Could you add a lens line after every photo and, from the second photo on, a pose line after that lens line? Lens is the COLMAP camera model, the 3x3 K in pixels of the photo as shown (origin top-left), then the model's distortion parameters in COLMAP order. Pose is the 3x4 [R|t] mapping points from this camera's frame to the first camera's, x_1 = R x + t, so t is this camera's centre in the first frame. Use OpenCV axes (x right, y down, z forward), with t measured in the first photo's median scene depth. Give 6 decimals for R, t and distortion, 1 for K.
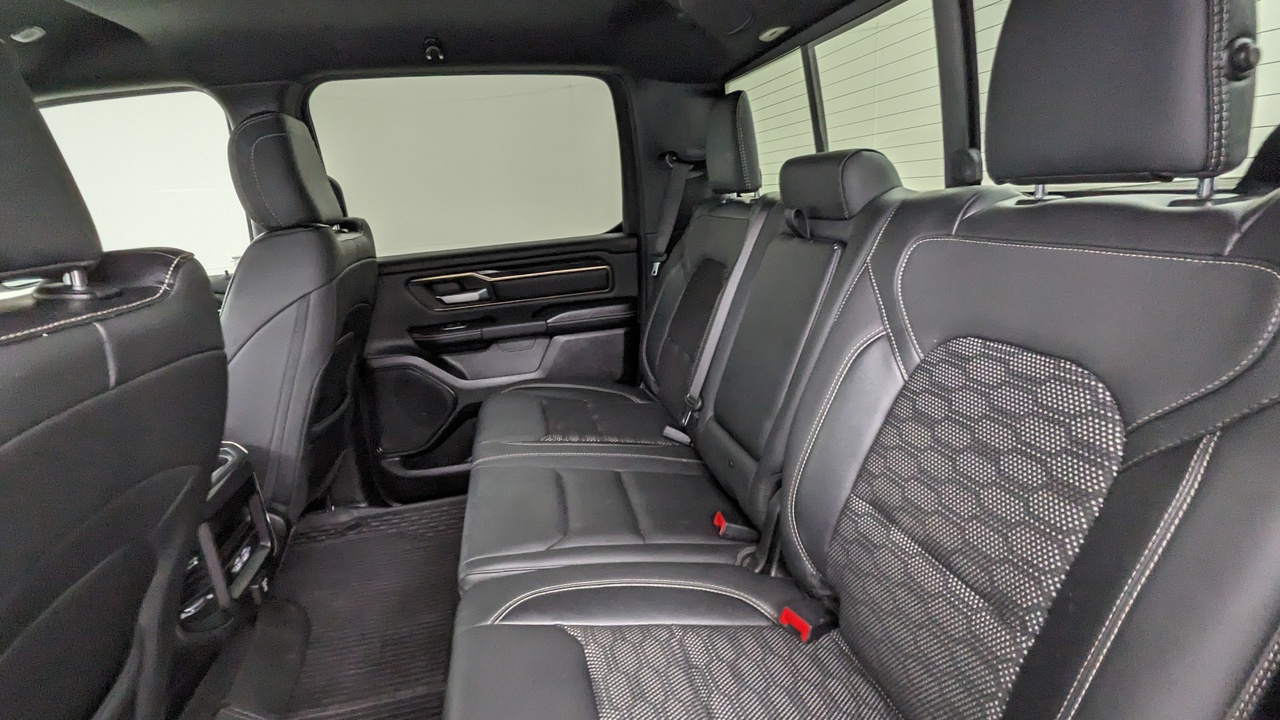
lens RADIAL K [[638.6, 0, 645.8], [0, 638.6, 358.4], [0, 0, 1]] dist [0.005455, -0.001711]
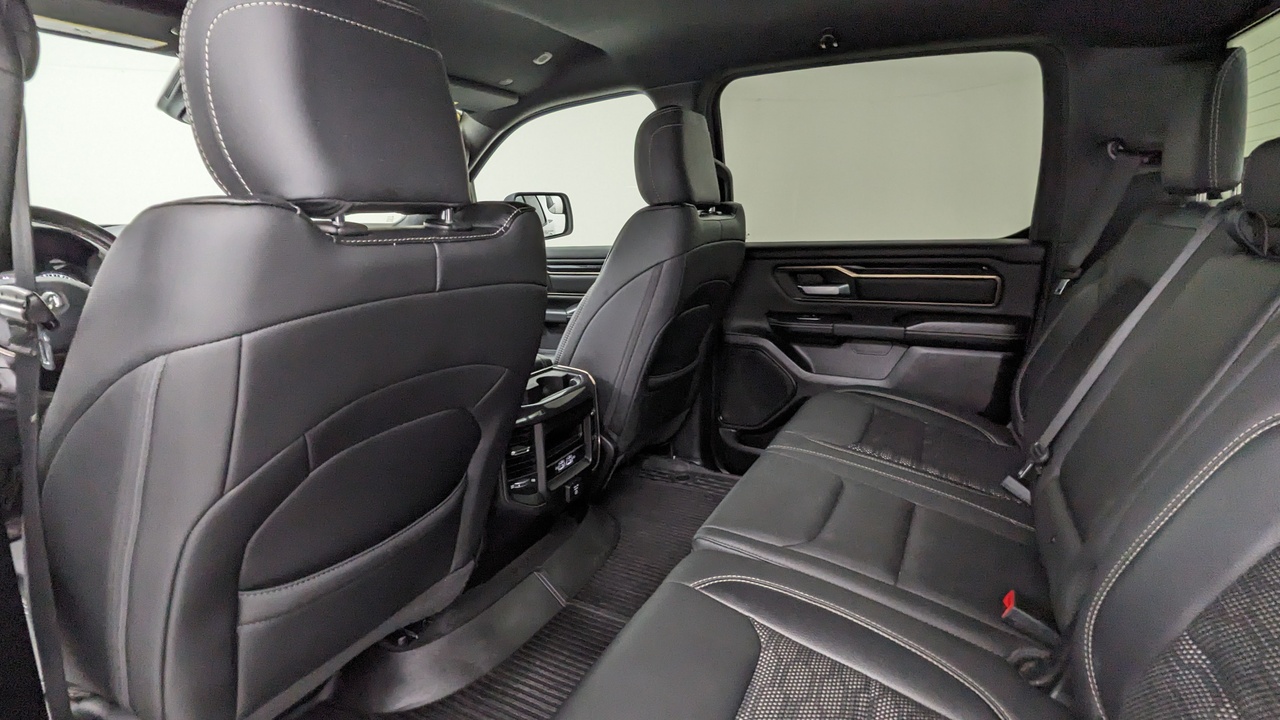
lens RADIAL K [[638.6, 0, 641.4], [0, 638.6, 360.7], [0, 0, 1]] dist [0.005455, -0.001711]
pose [[0.762531, 0.198729, -0.615673, 0.167210], [-0.202327, 0.977170, 0.064825, 0.005731], [0.614499, 0.075136, 0.785331, 0.073933]]
